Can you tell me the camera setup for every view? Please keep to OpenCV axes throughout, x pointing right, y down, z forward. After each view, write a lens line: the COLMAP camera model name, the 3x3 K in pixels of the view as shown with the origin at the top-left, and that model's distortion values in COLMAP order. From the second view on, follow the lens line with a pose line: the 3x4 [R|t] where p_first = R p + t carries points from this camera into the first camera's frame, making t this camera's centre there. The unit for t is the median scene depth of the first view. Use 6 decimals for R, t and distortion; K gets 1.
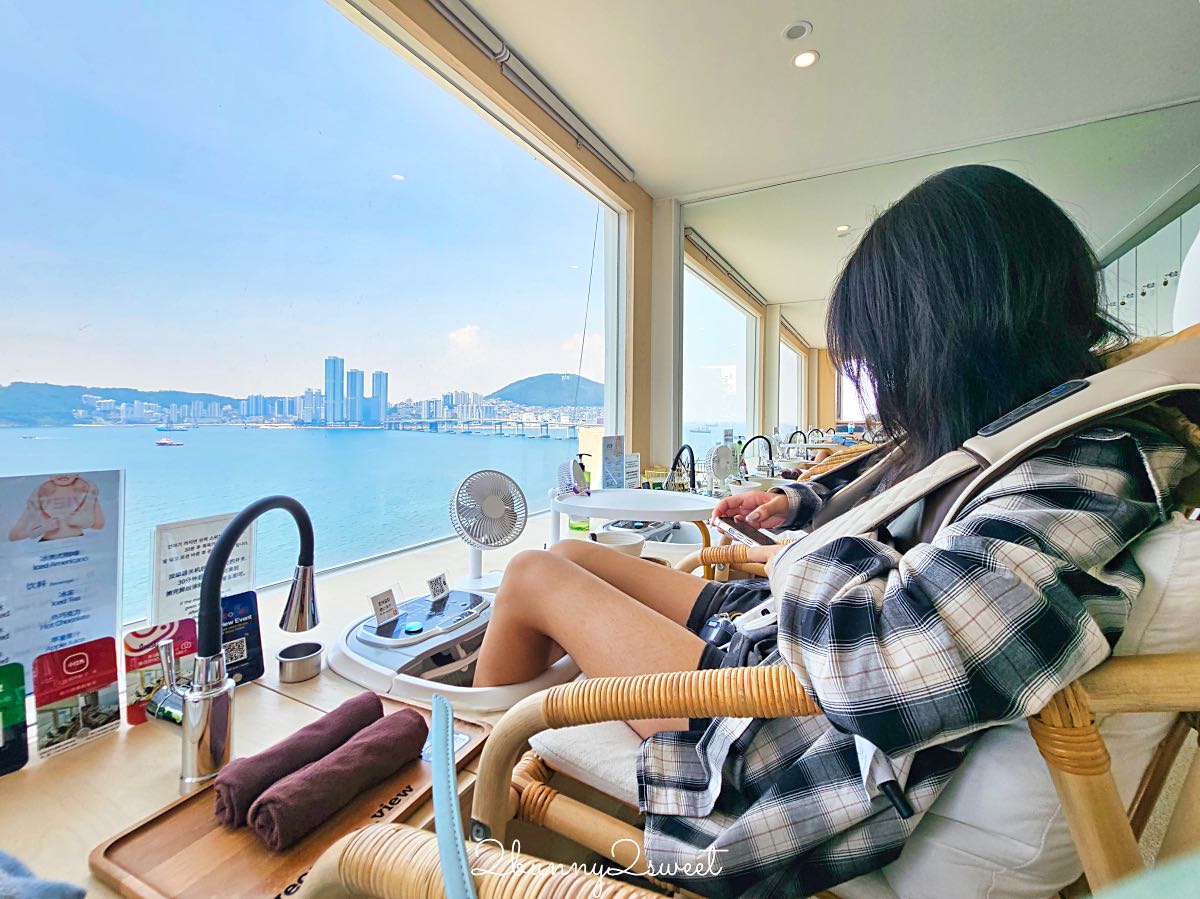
lens RADIAL K [[495.8, 0, 602.4], [0, 495.8, 432.0], [0, 0, 1]] dist [-0.000948, 0.000197]
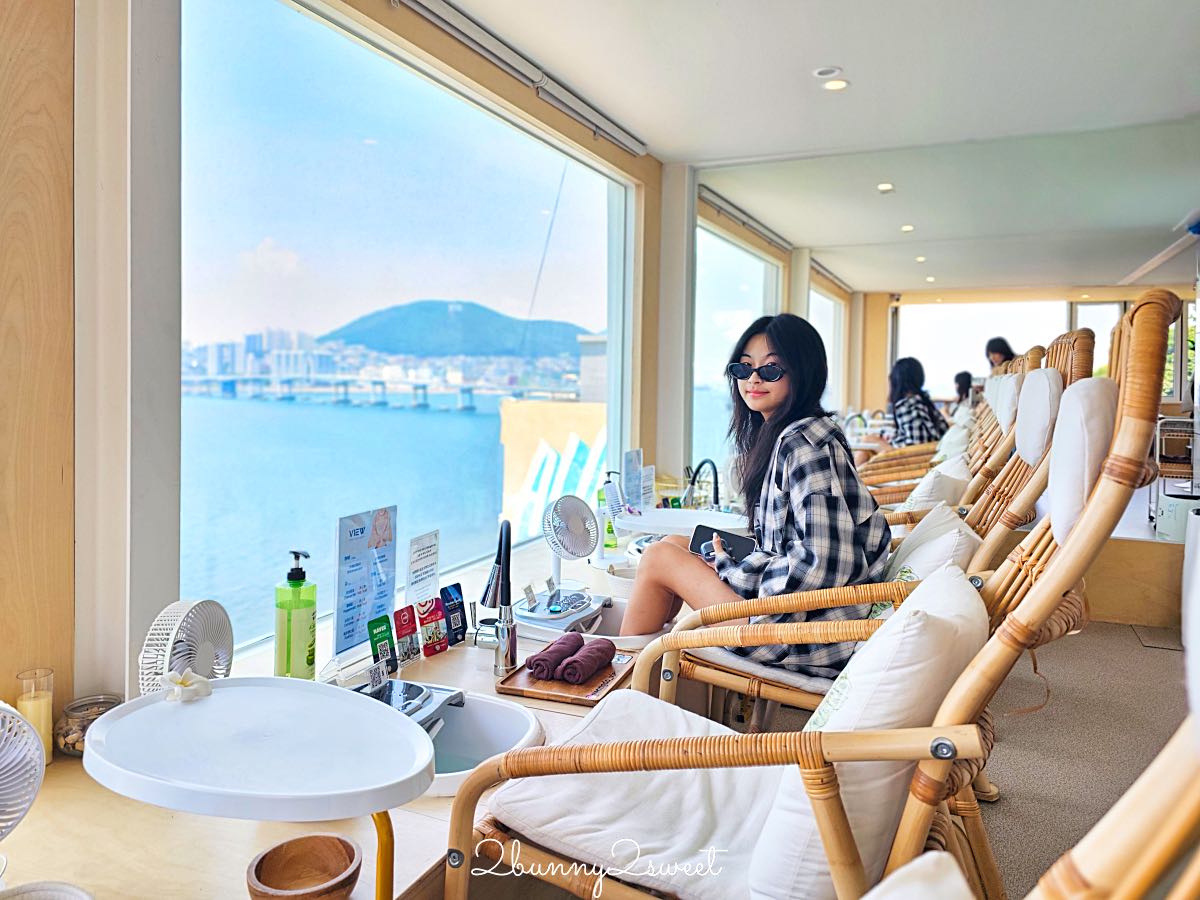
lens RADIAL K [[797.7, 0, 600.0], [0, 797.7, 450.0], [0, 0, 1]] dist [0.042377, -0.000341]
pose [[0.996055, -0.008559, 0.088322, -0.558518], [0.004088, 0.998707, 0.050669, -0.225857], [-0.088642, -0.050108, 0.994802, -1.600489]]
